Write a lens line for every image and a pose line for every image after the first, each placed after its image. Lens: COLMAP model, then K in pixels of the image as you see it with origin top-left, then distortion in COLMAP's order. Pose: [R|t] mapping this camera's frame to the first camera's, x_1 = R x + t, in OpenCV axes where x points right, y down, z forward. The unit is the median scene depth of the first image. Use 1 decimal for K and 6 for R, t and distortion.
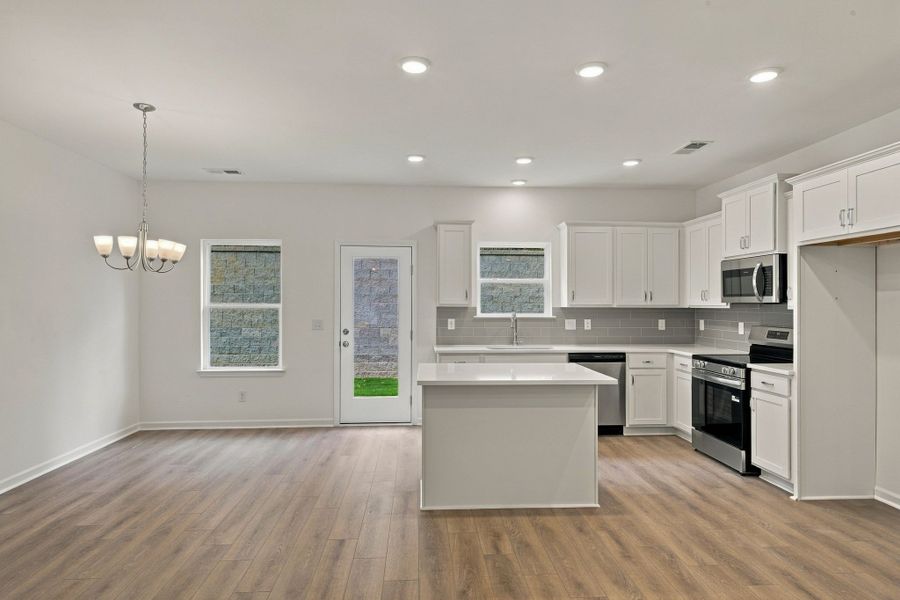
lens RADIAL K [[503.8, 0, 447.9], [0, 503.8, 302.6], [0, 0, 1]] dist [0.018296, -0.000915]
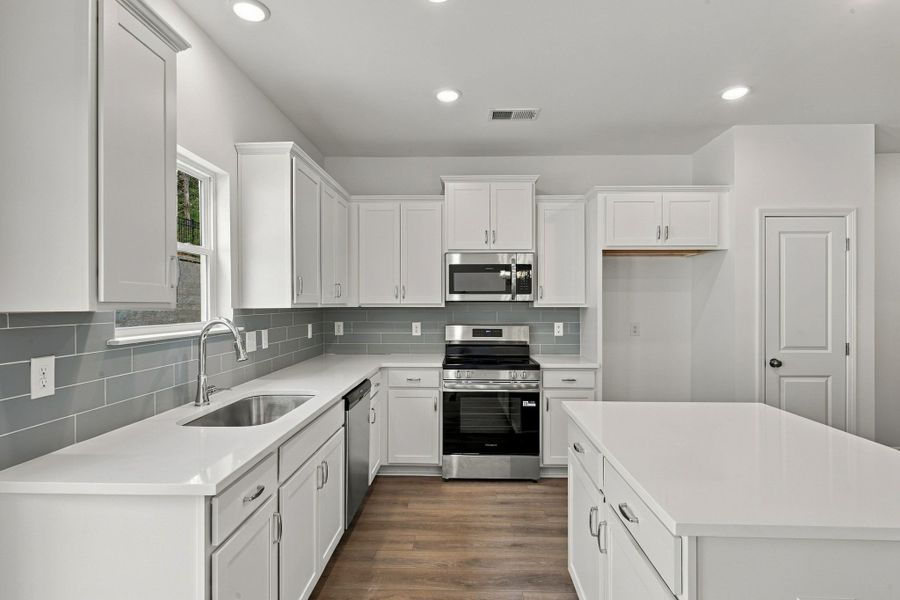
lens RADIAL K [[467.6, 0, 448.0], [0, 467.6, 302.2], [0, 0, 1]] dist [-0.002040, -0.001039]
pose [[0.090260, 0.001306, 0.995917, -0.259099], [-0.002434, 0.999996, -0.001091, 0.003862], [-0.995915, -0.002326, 0.090263, 0.918292]]
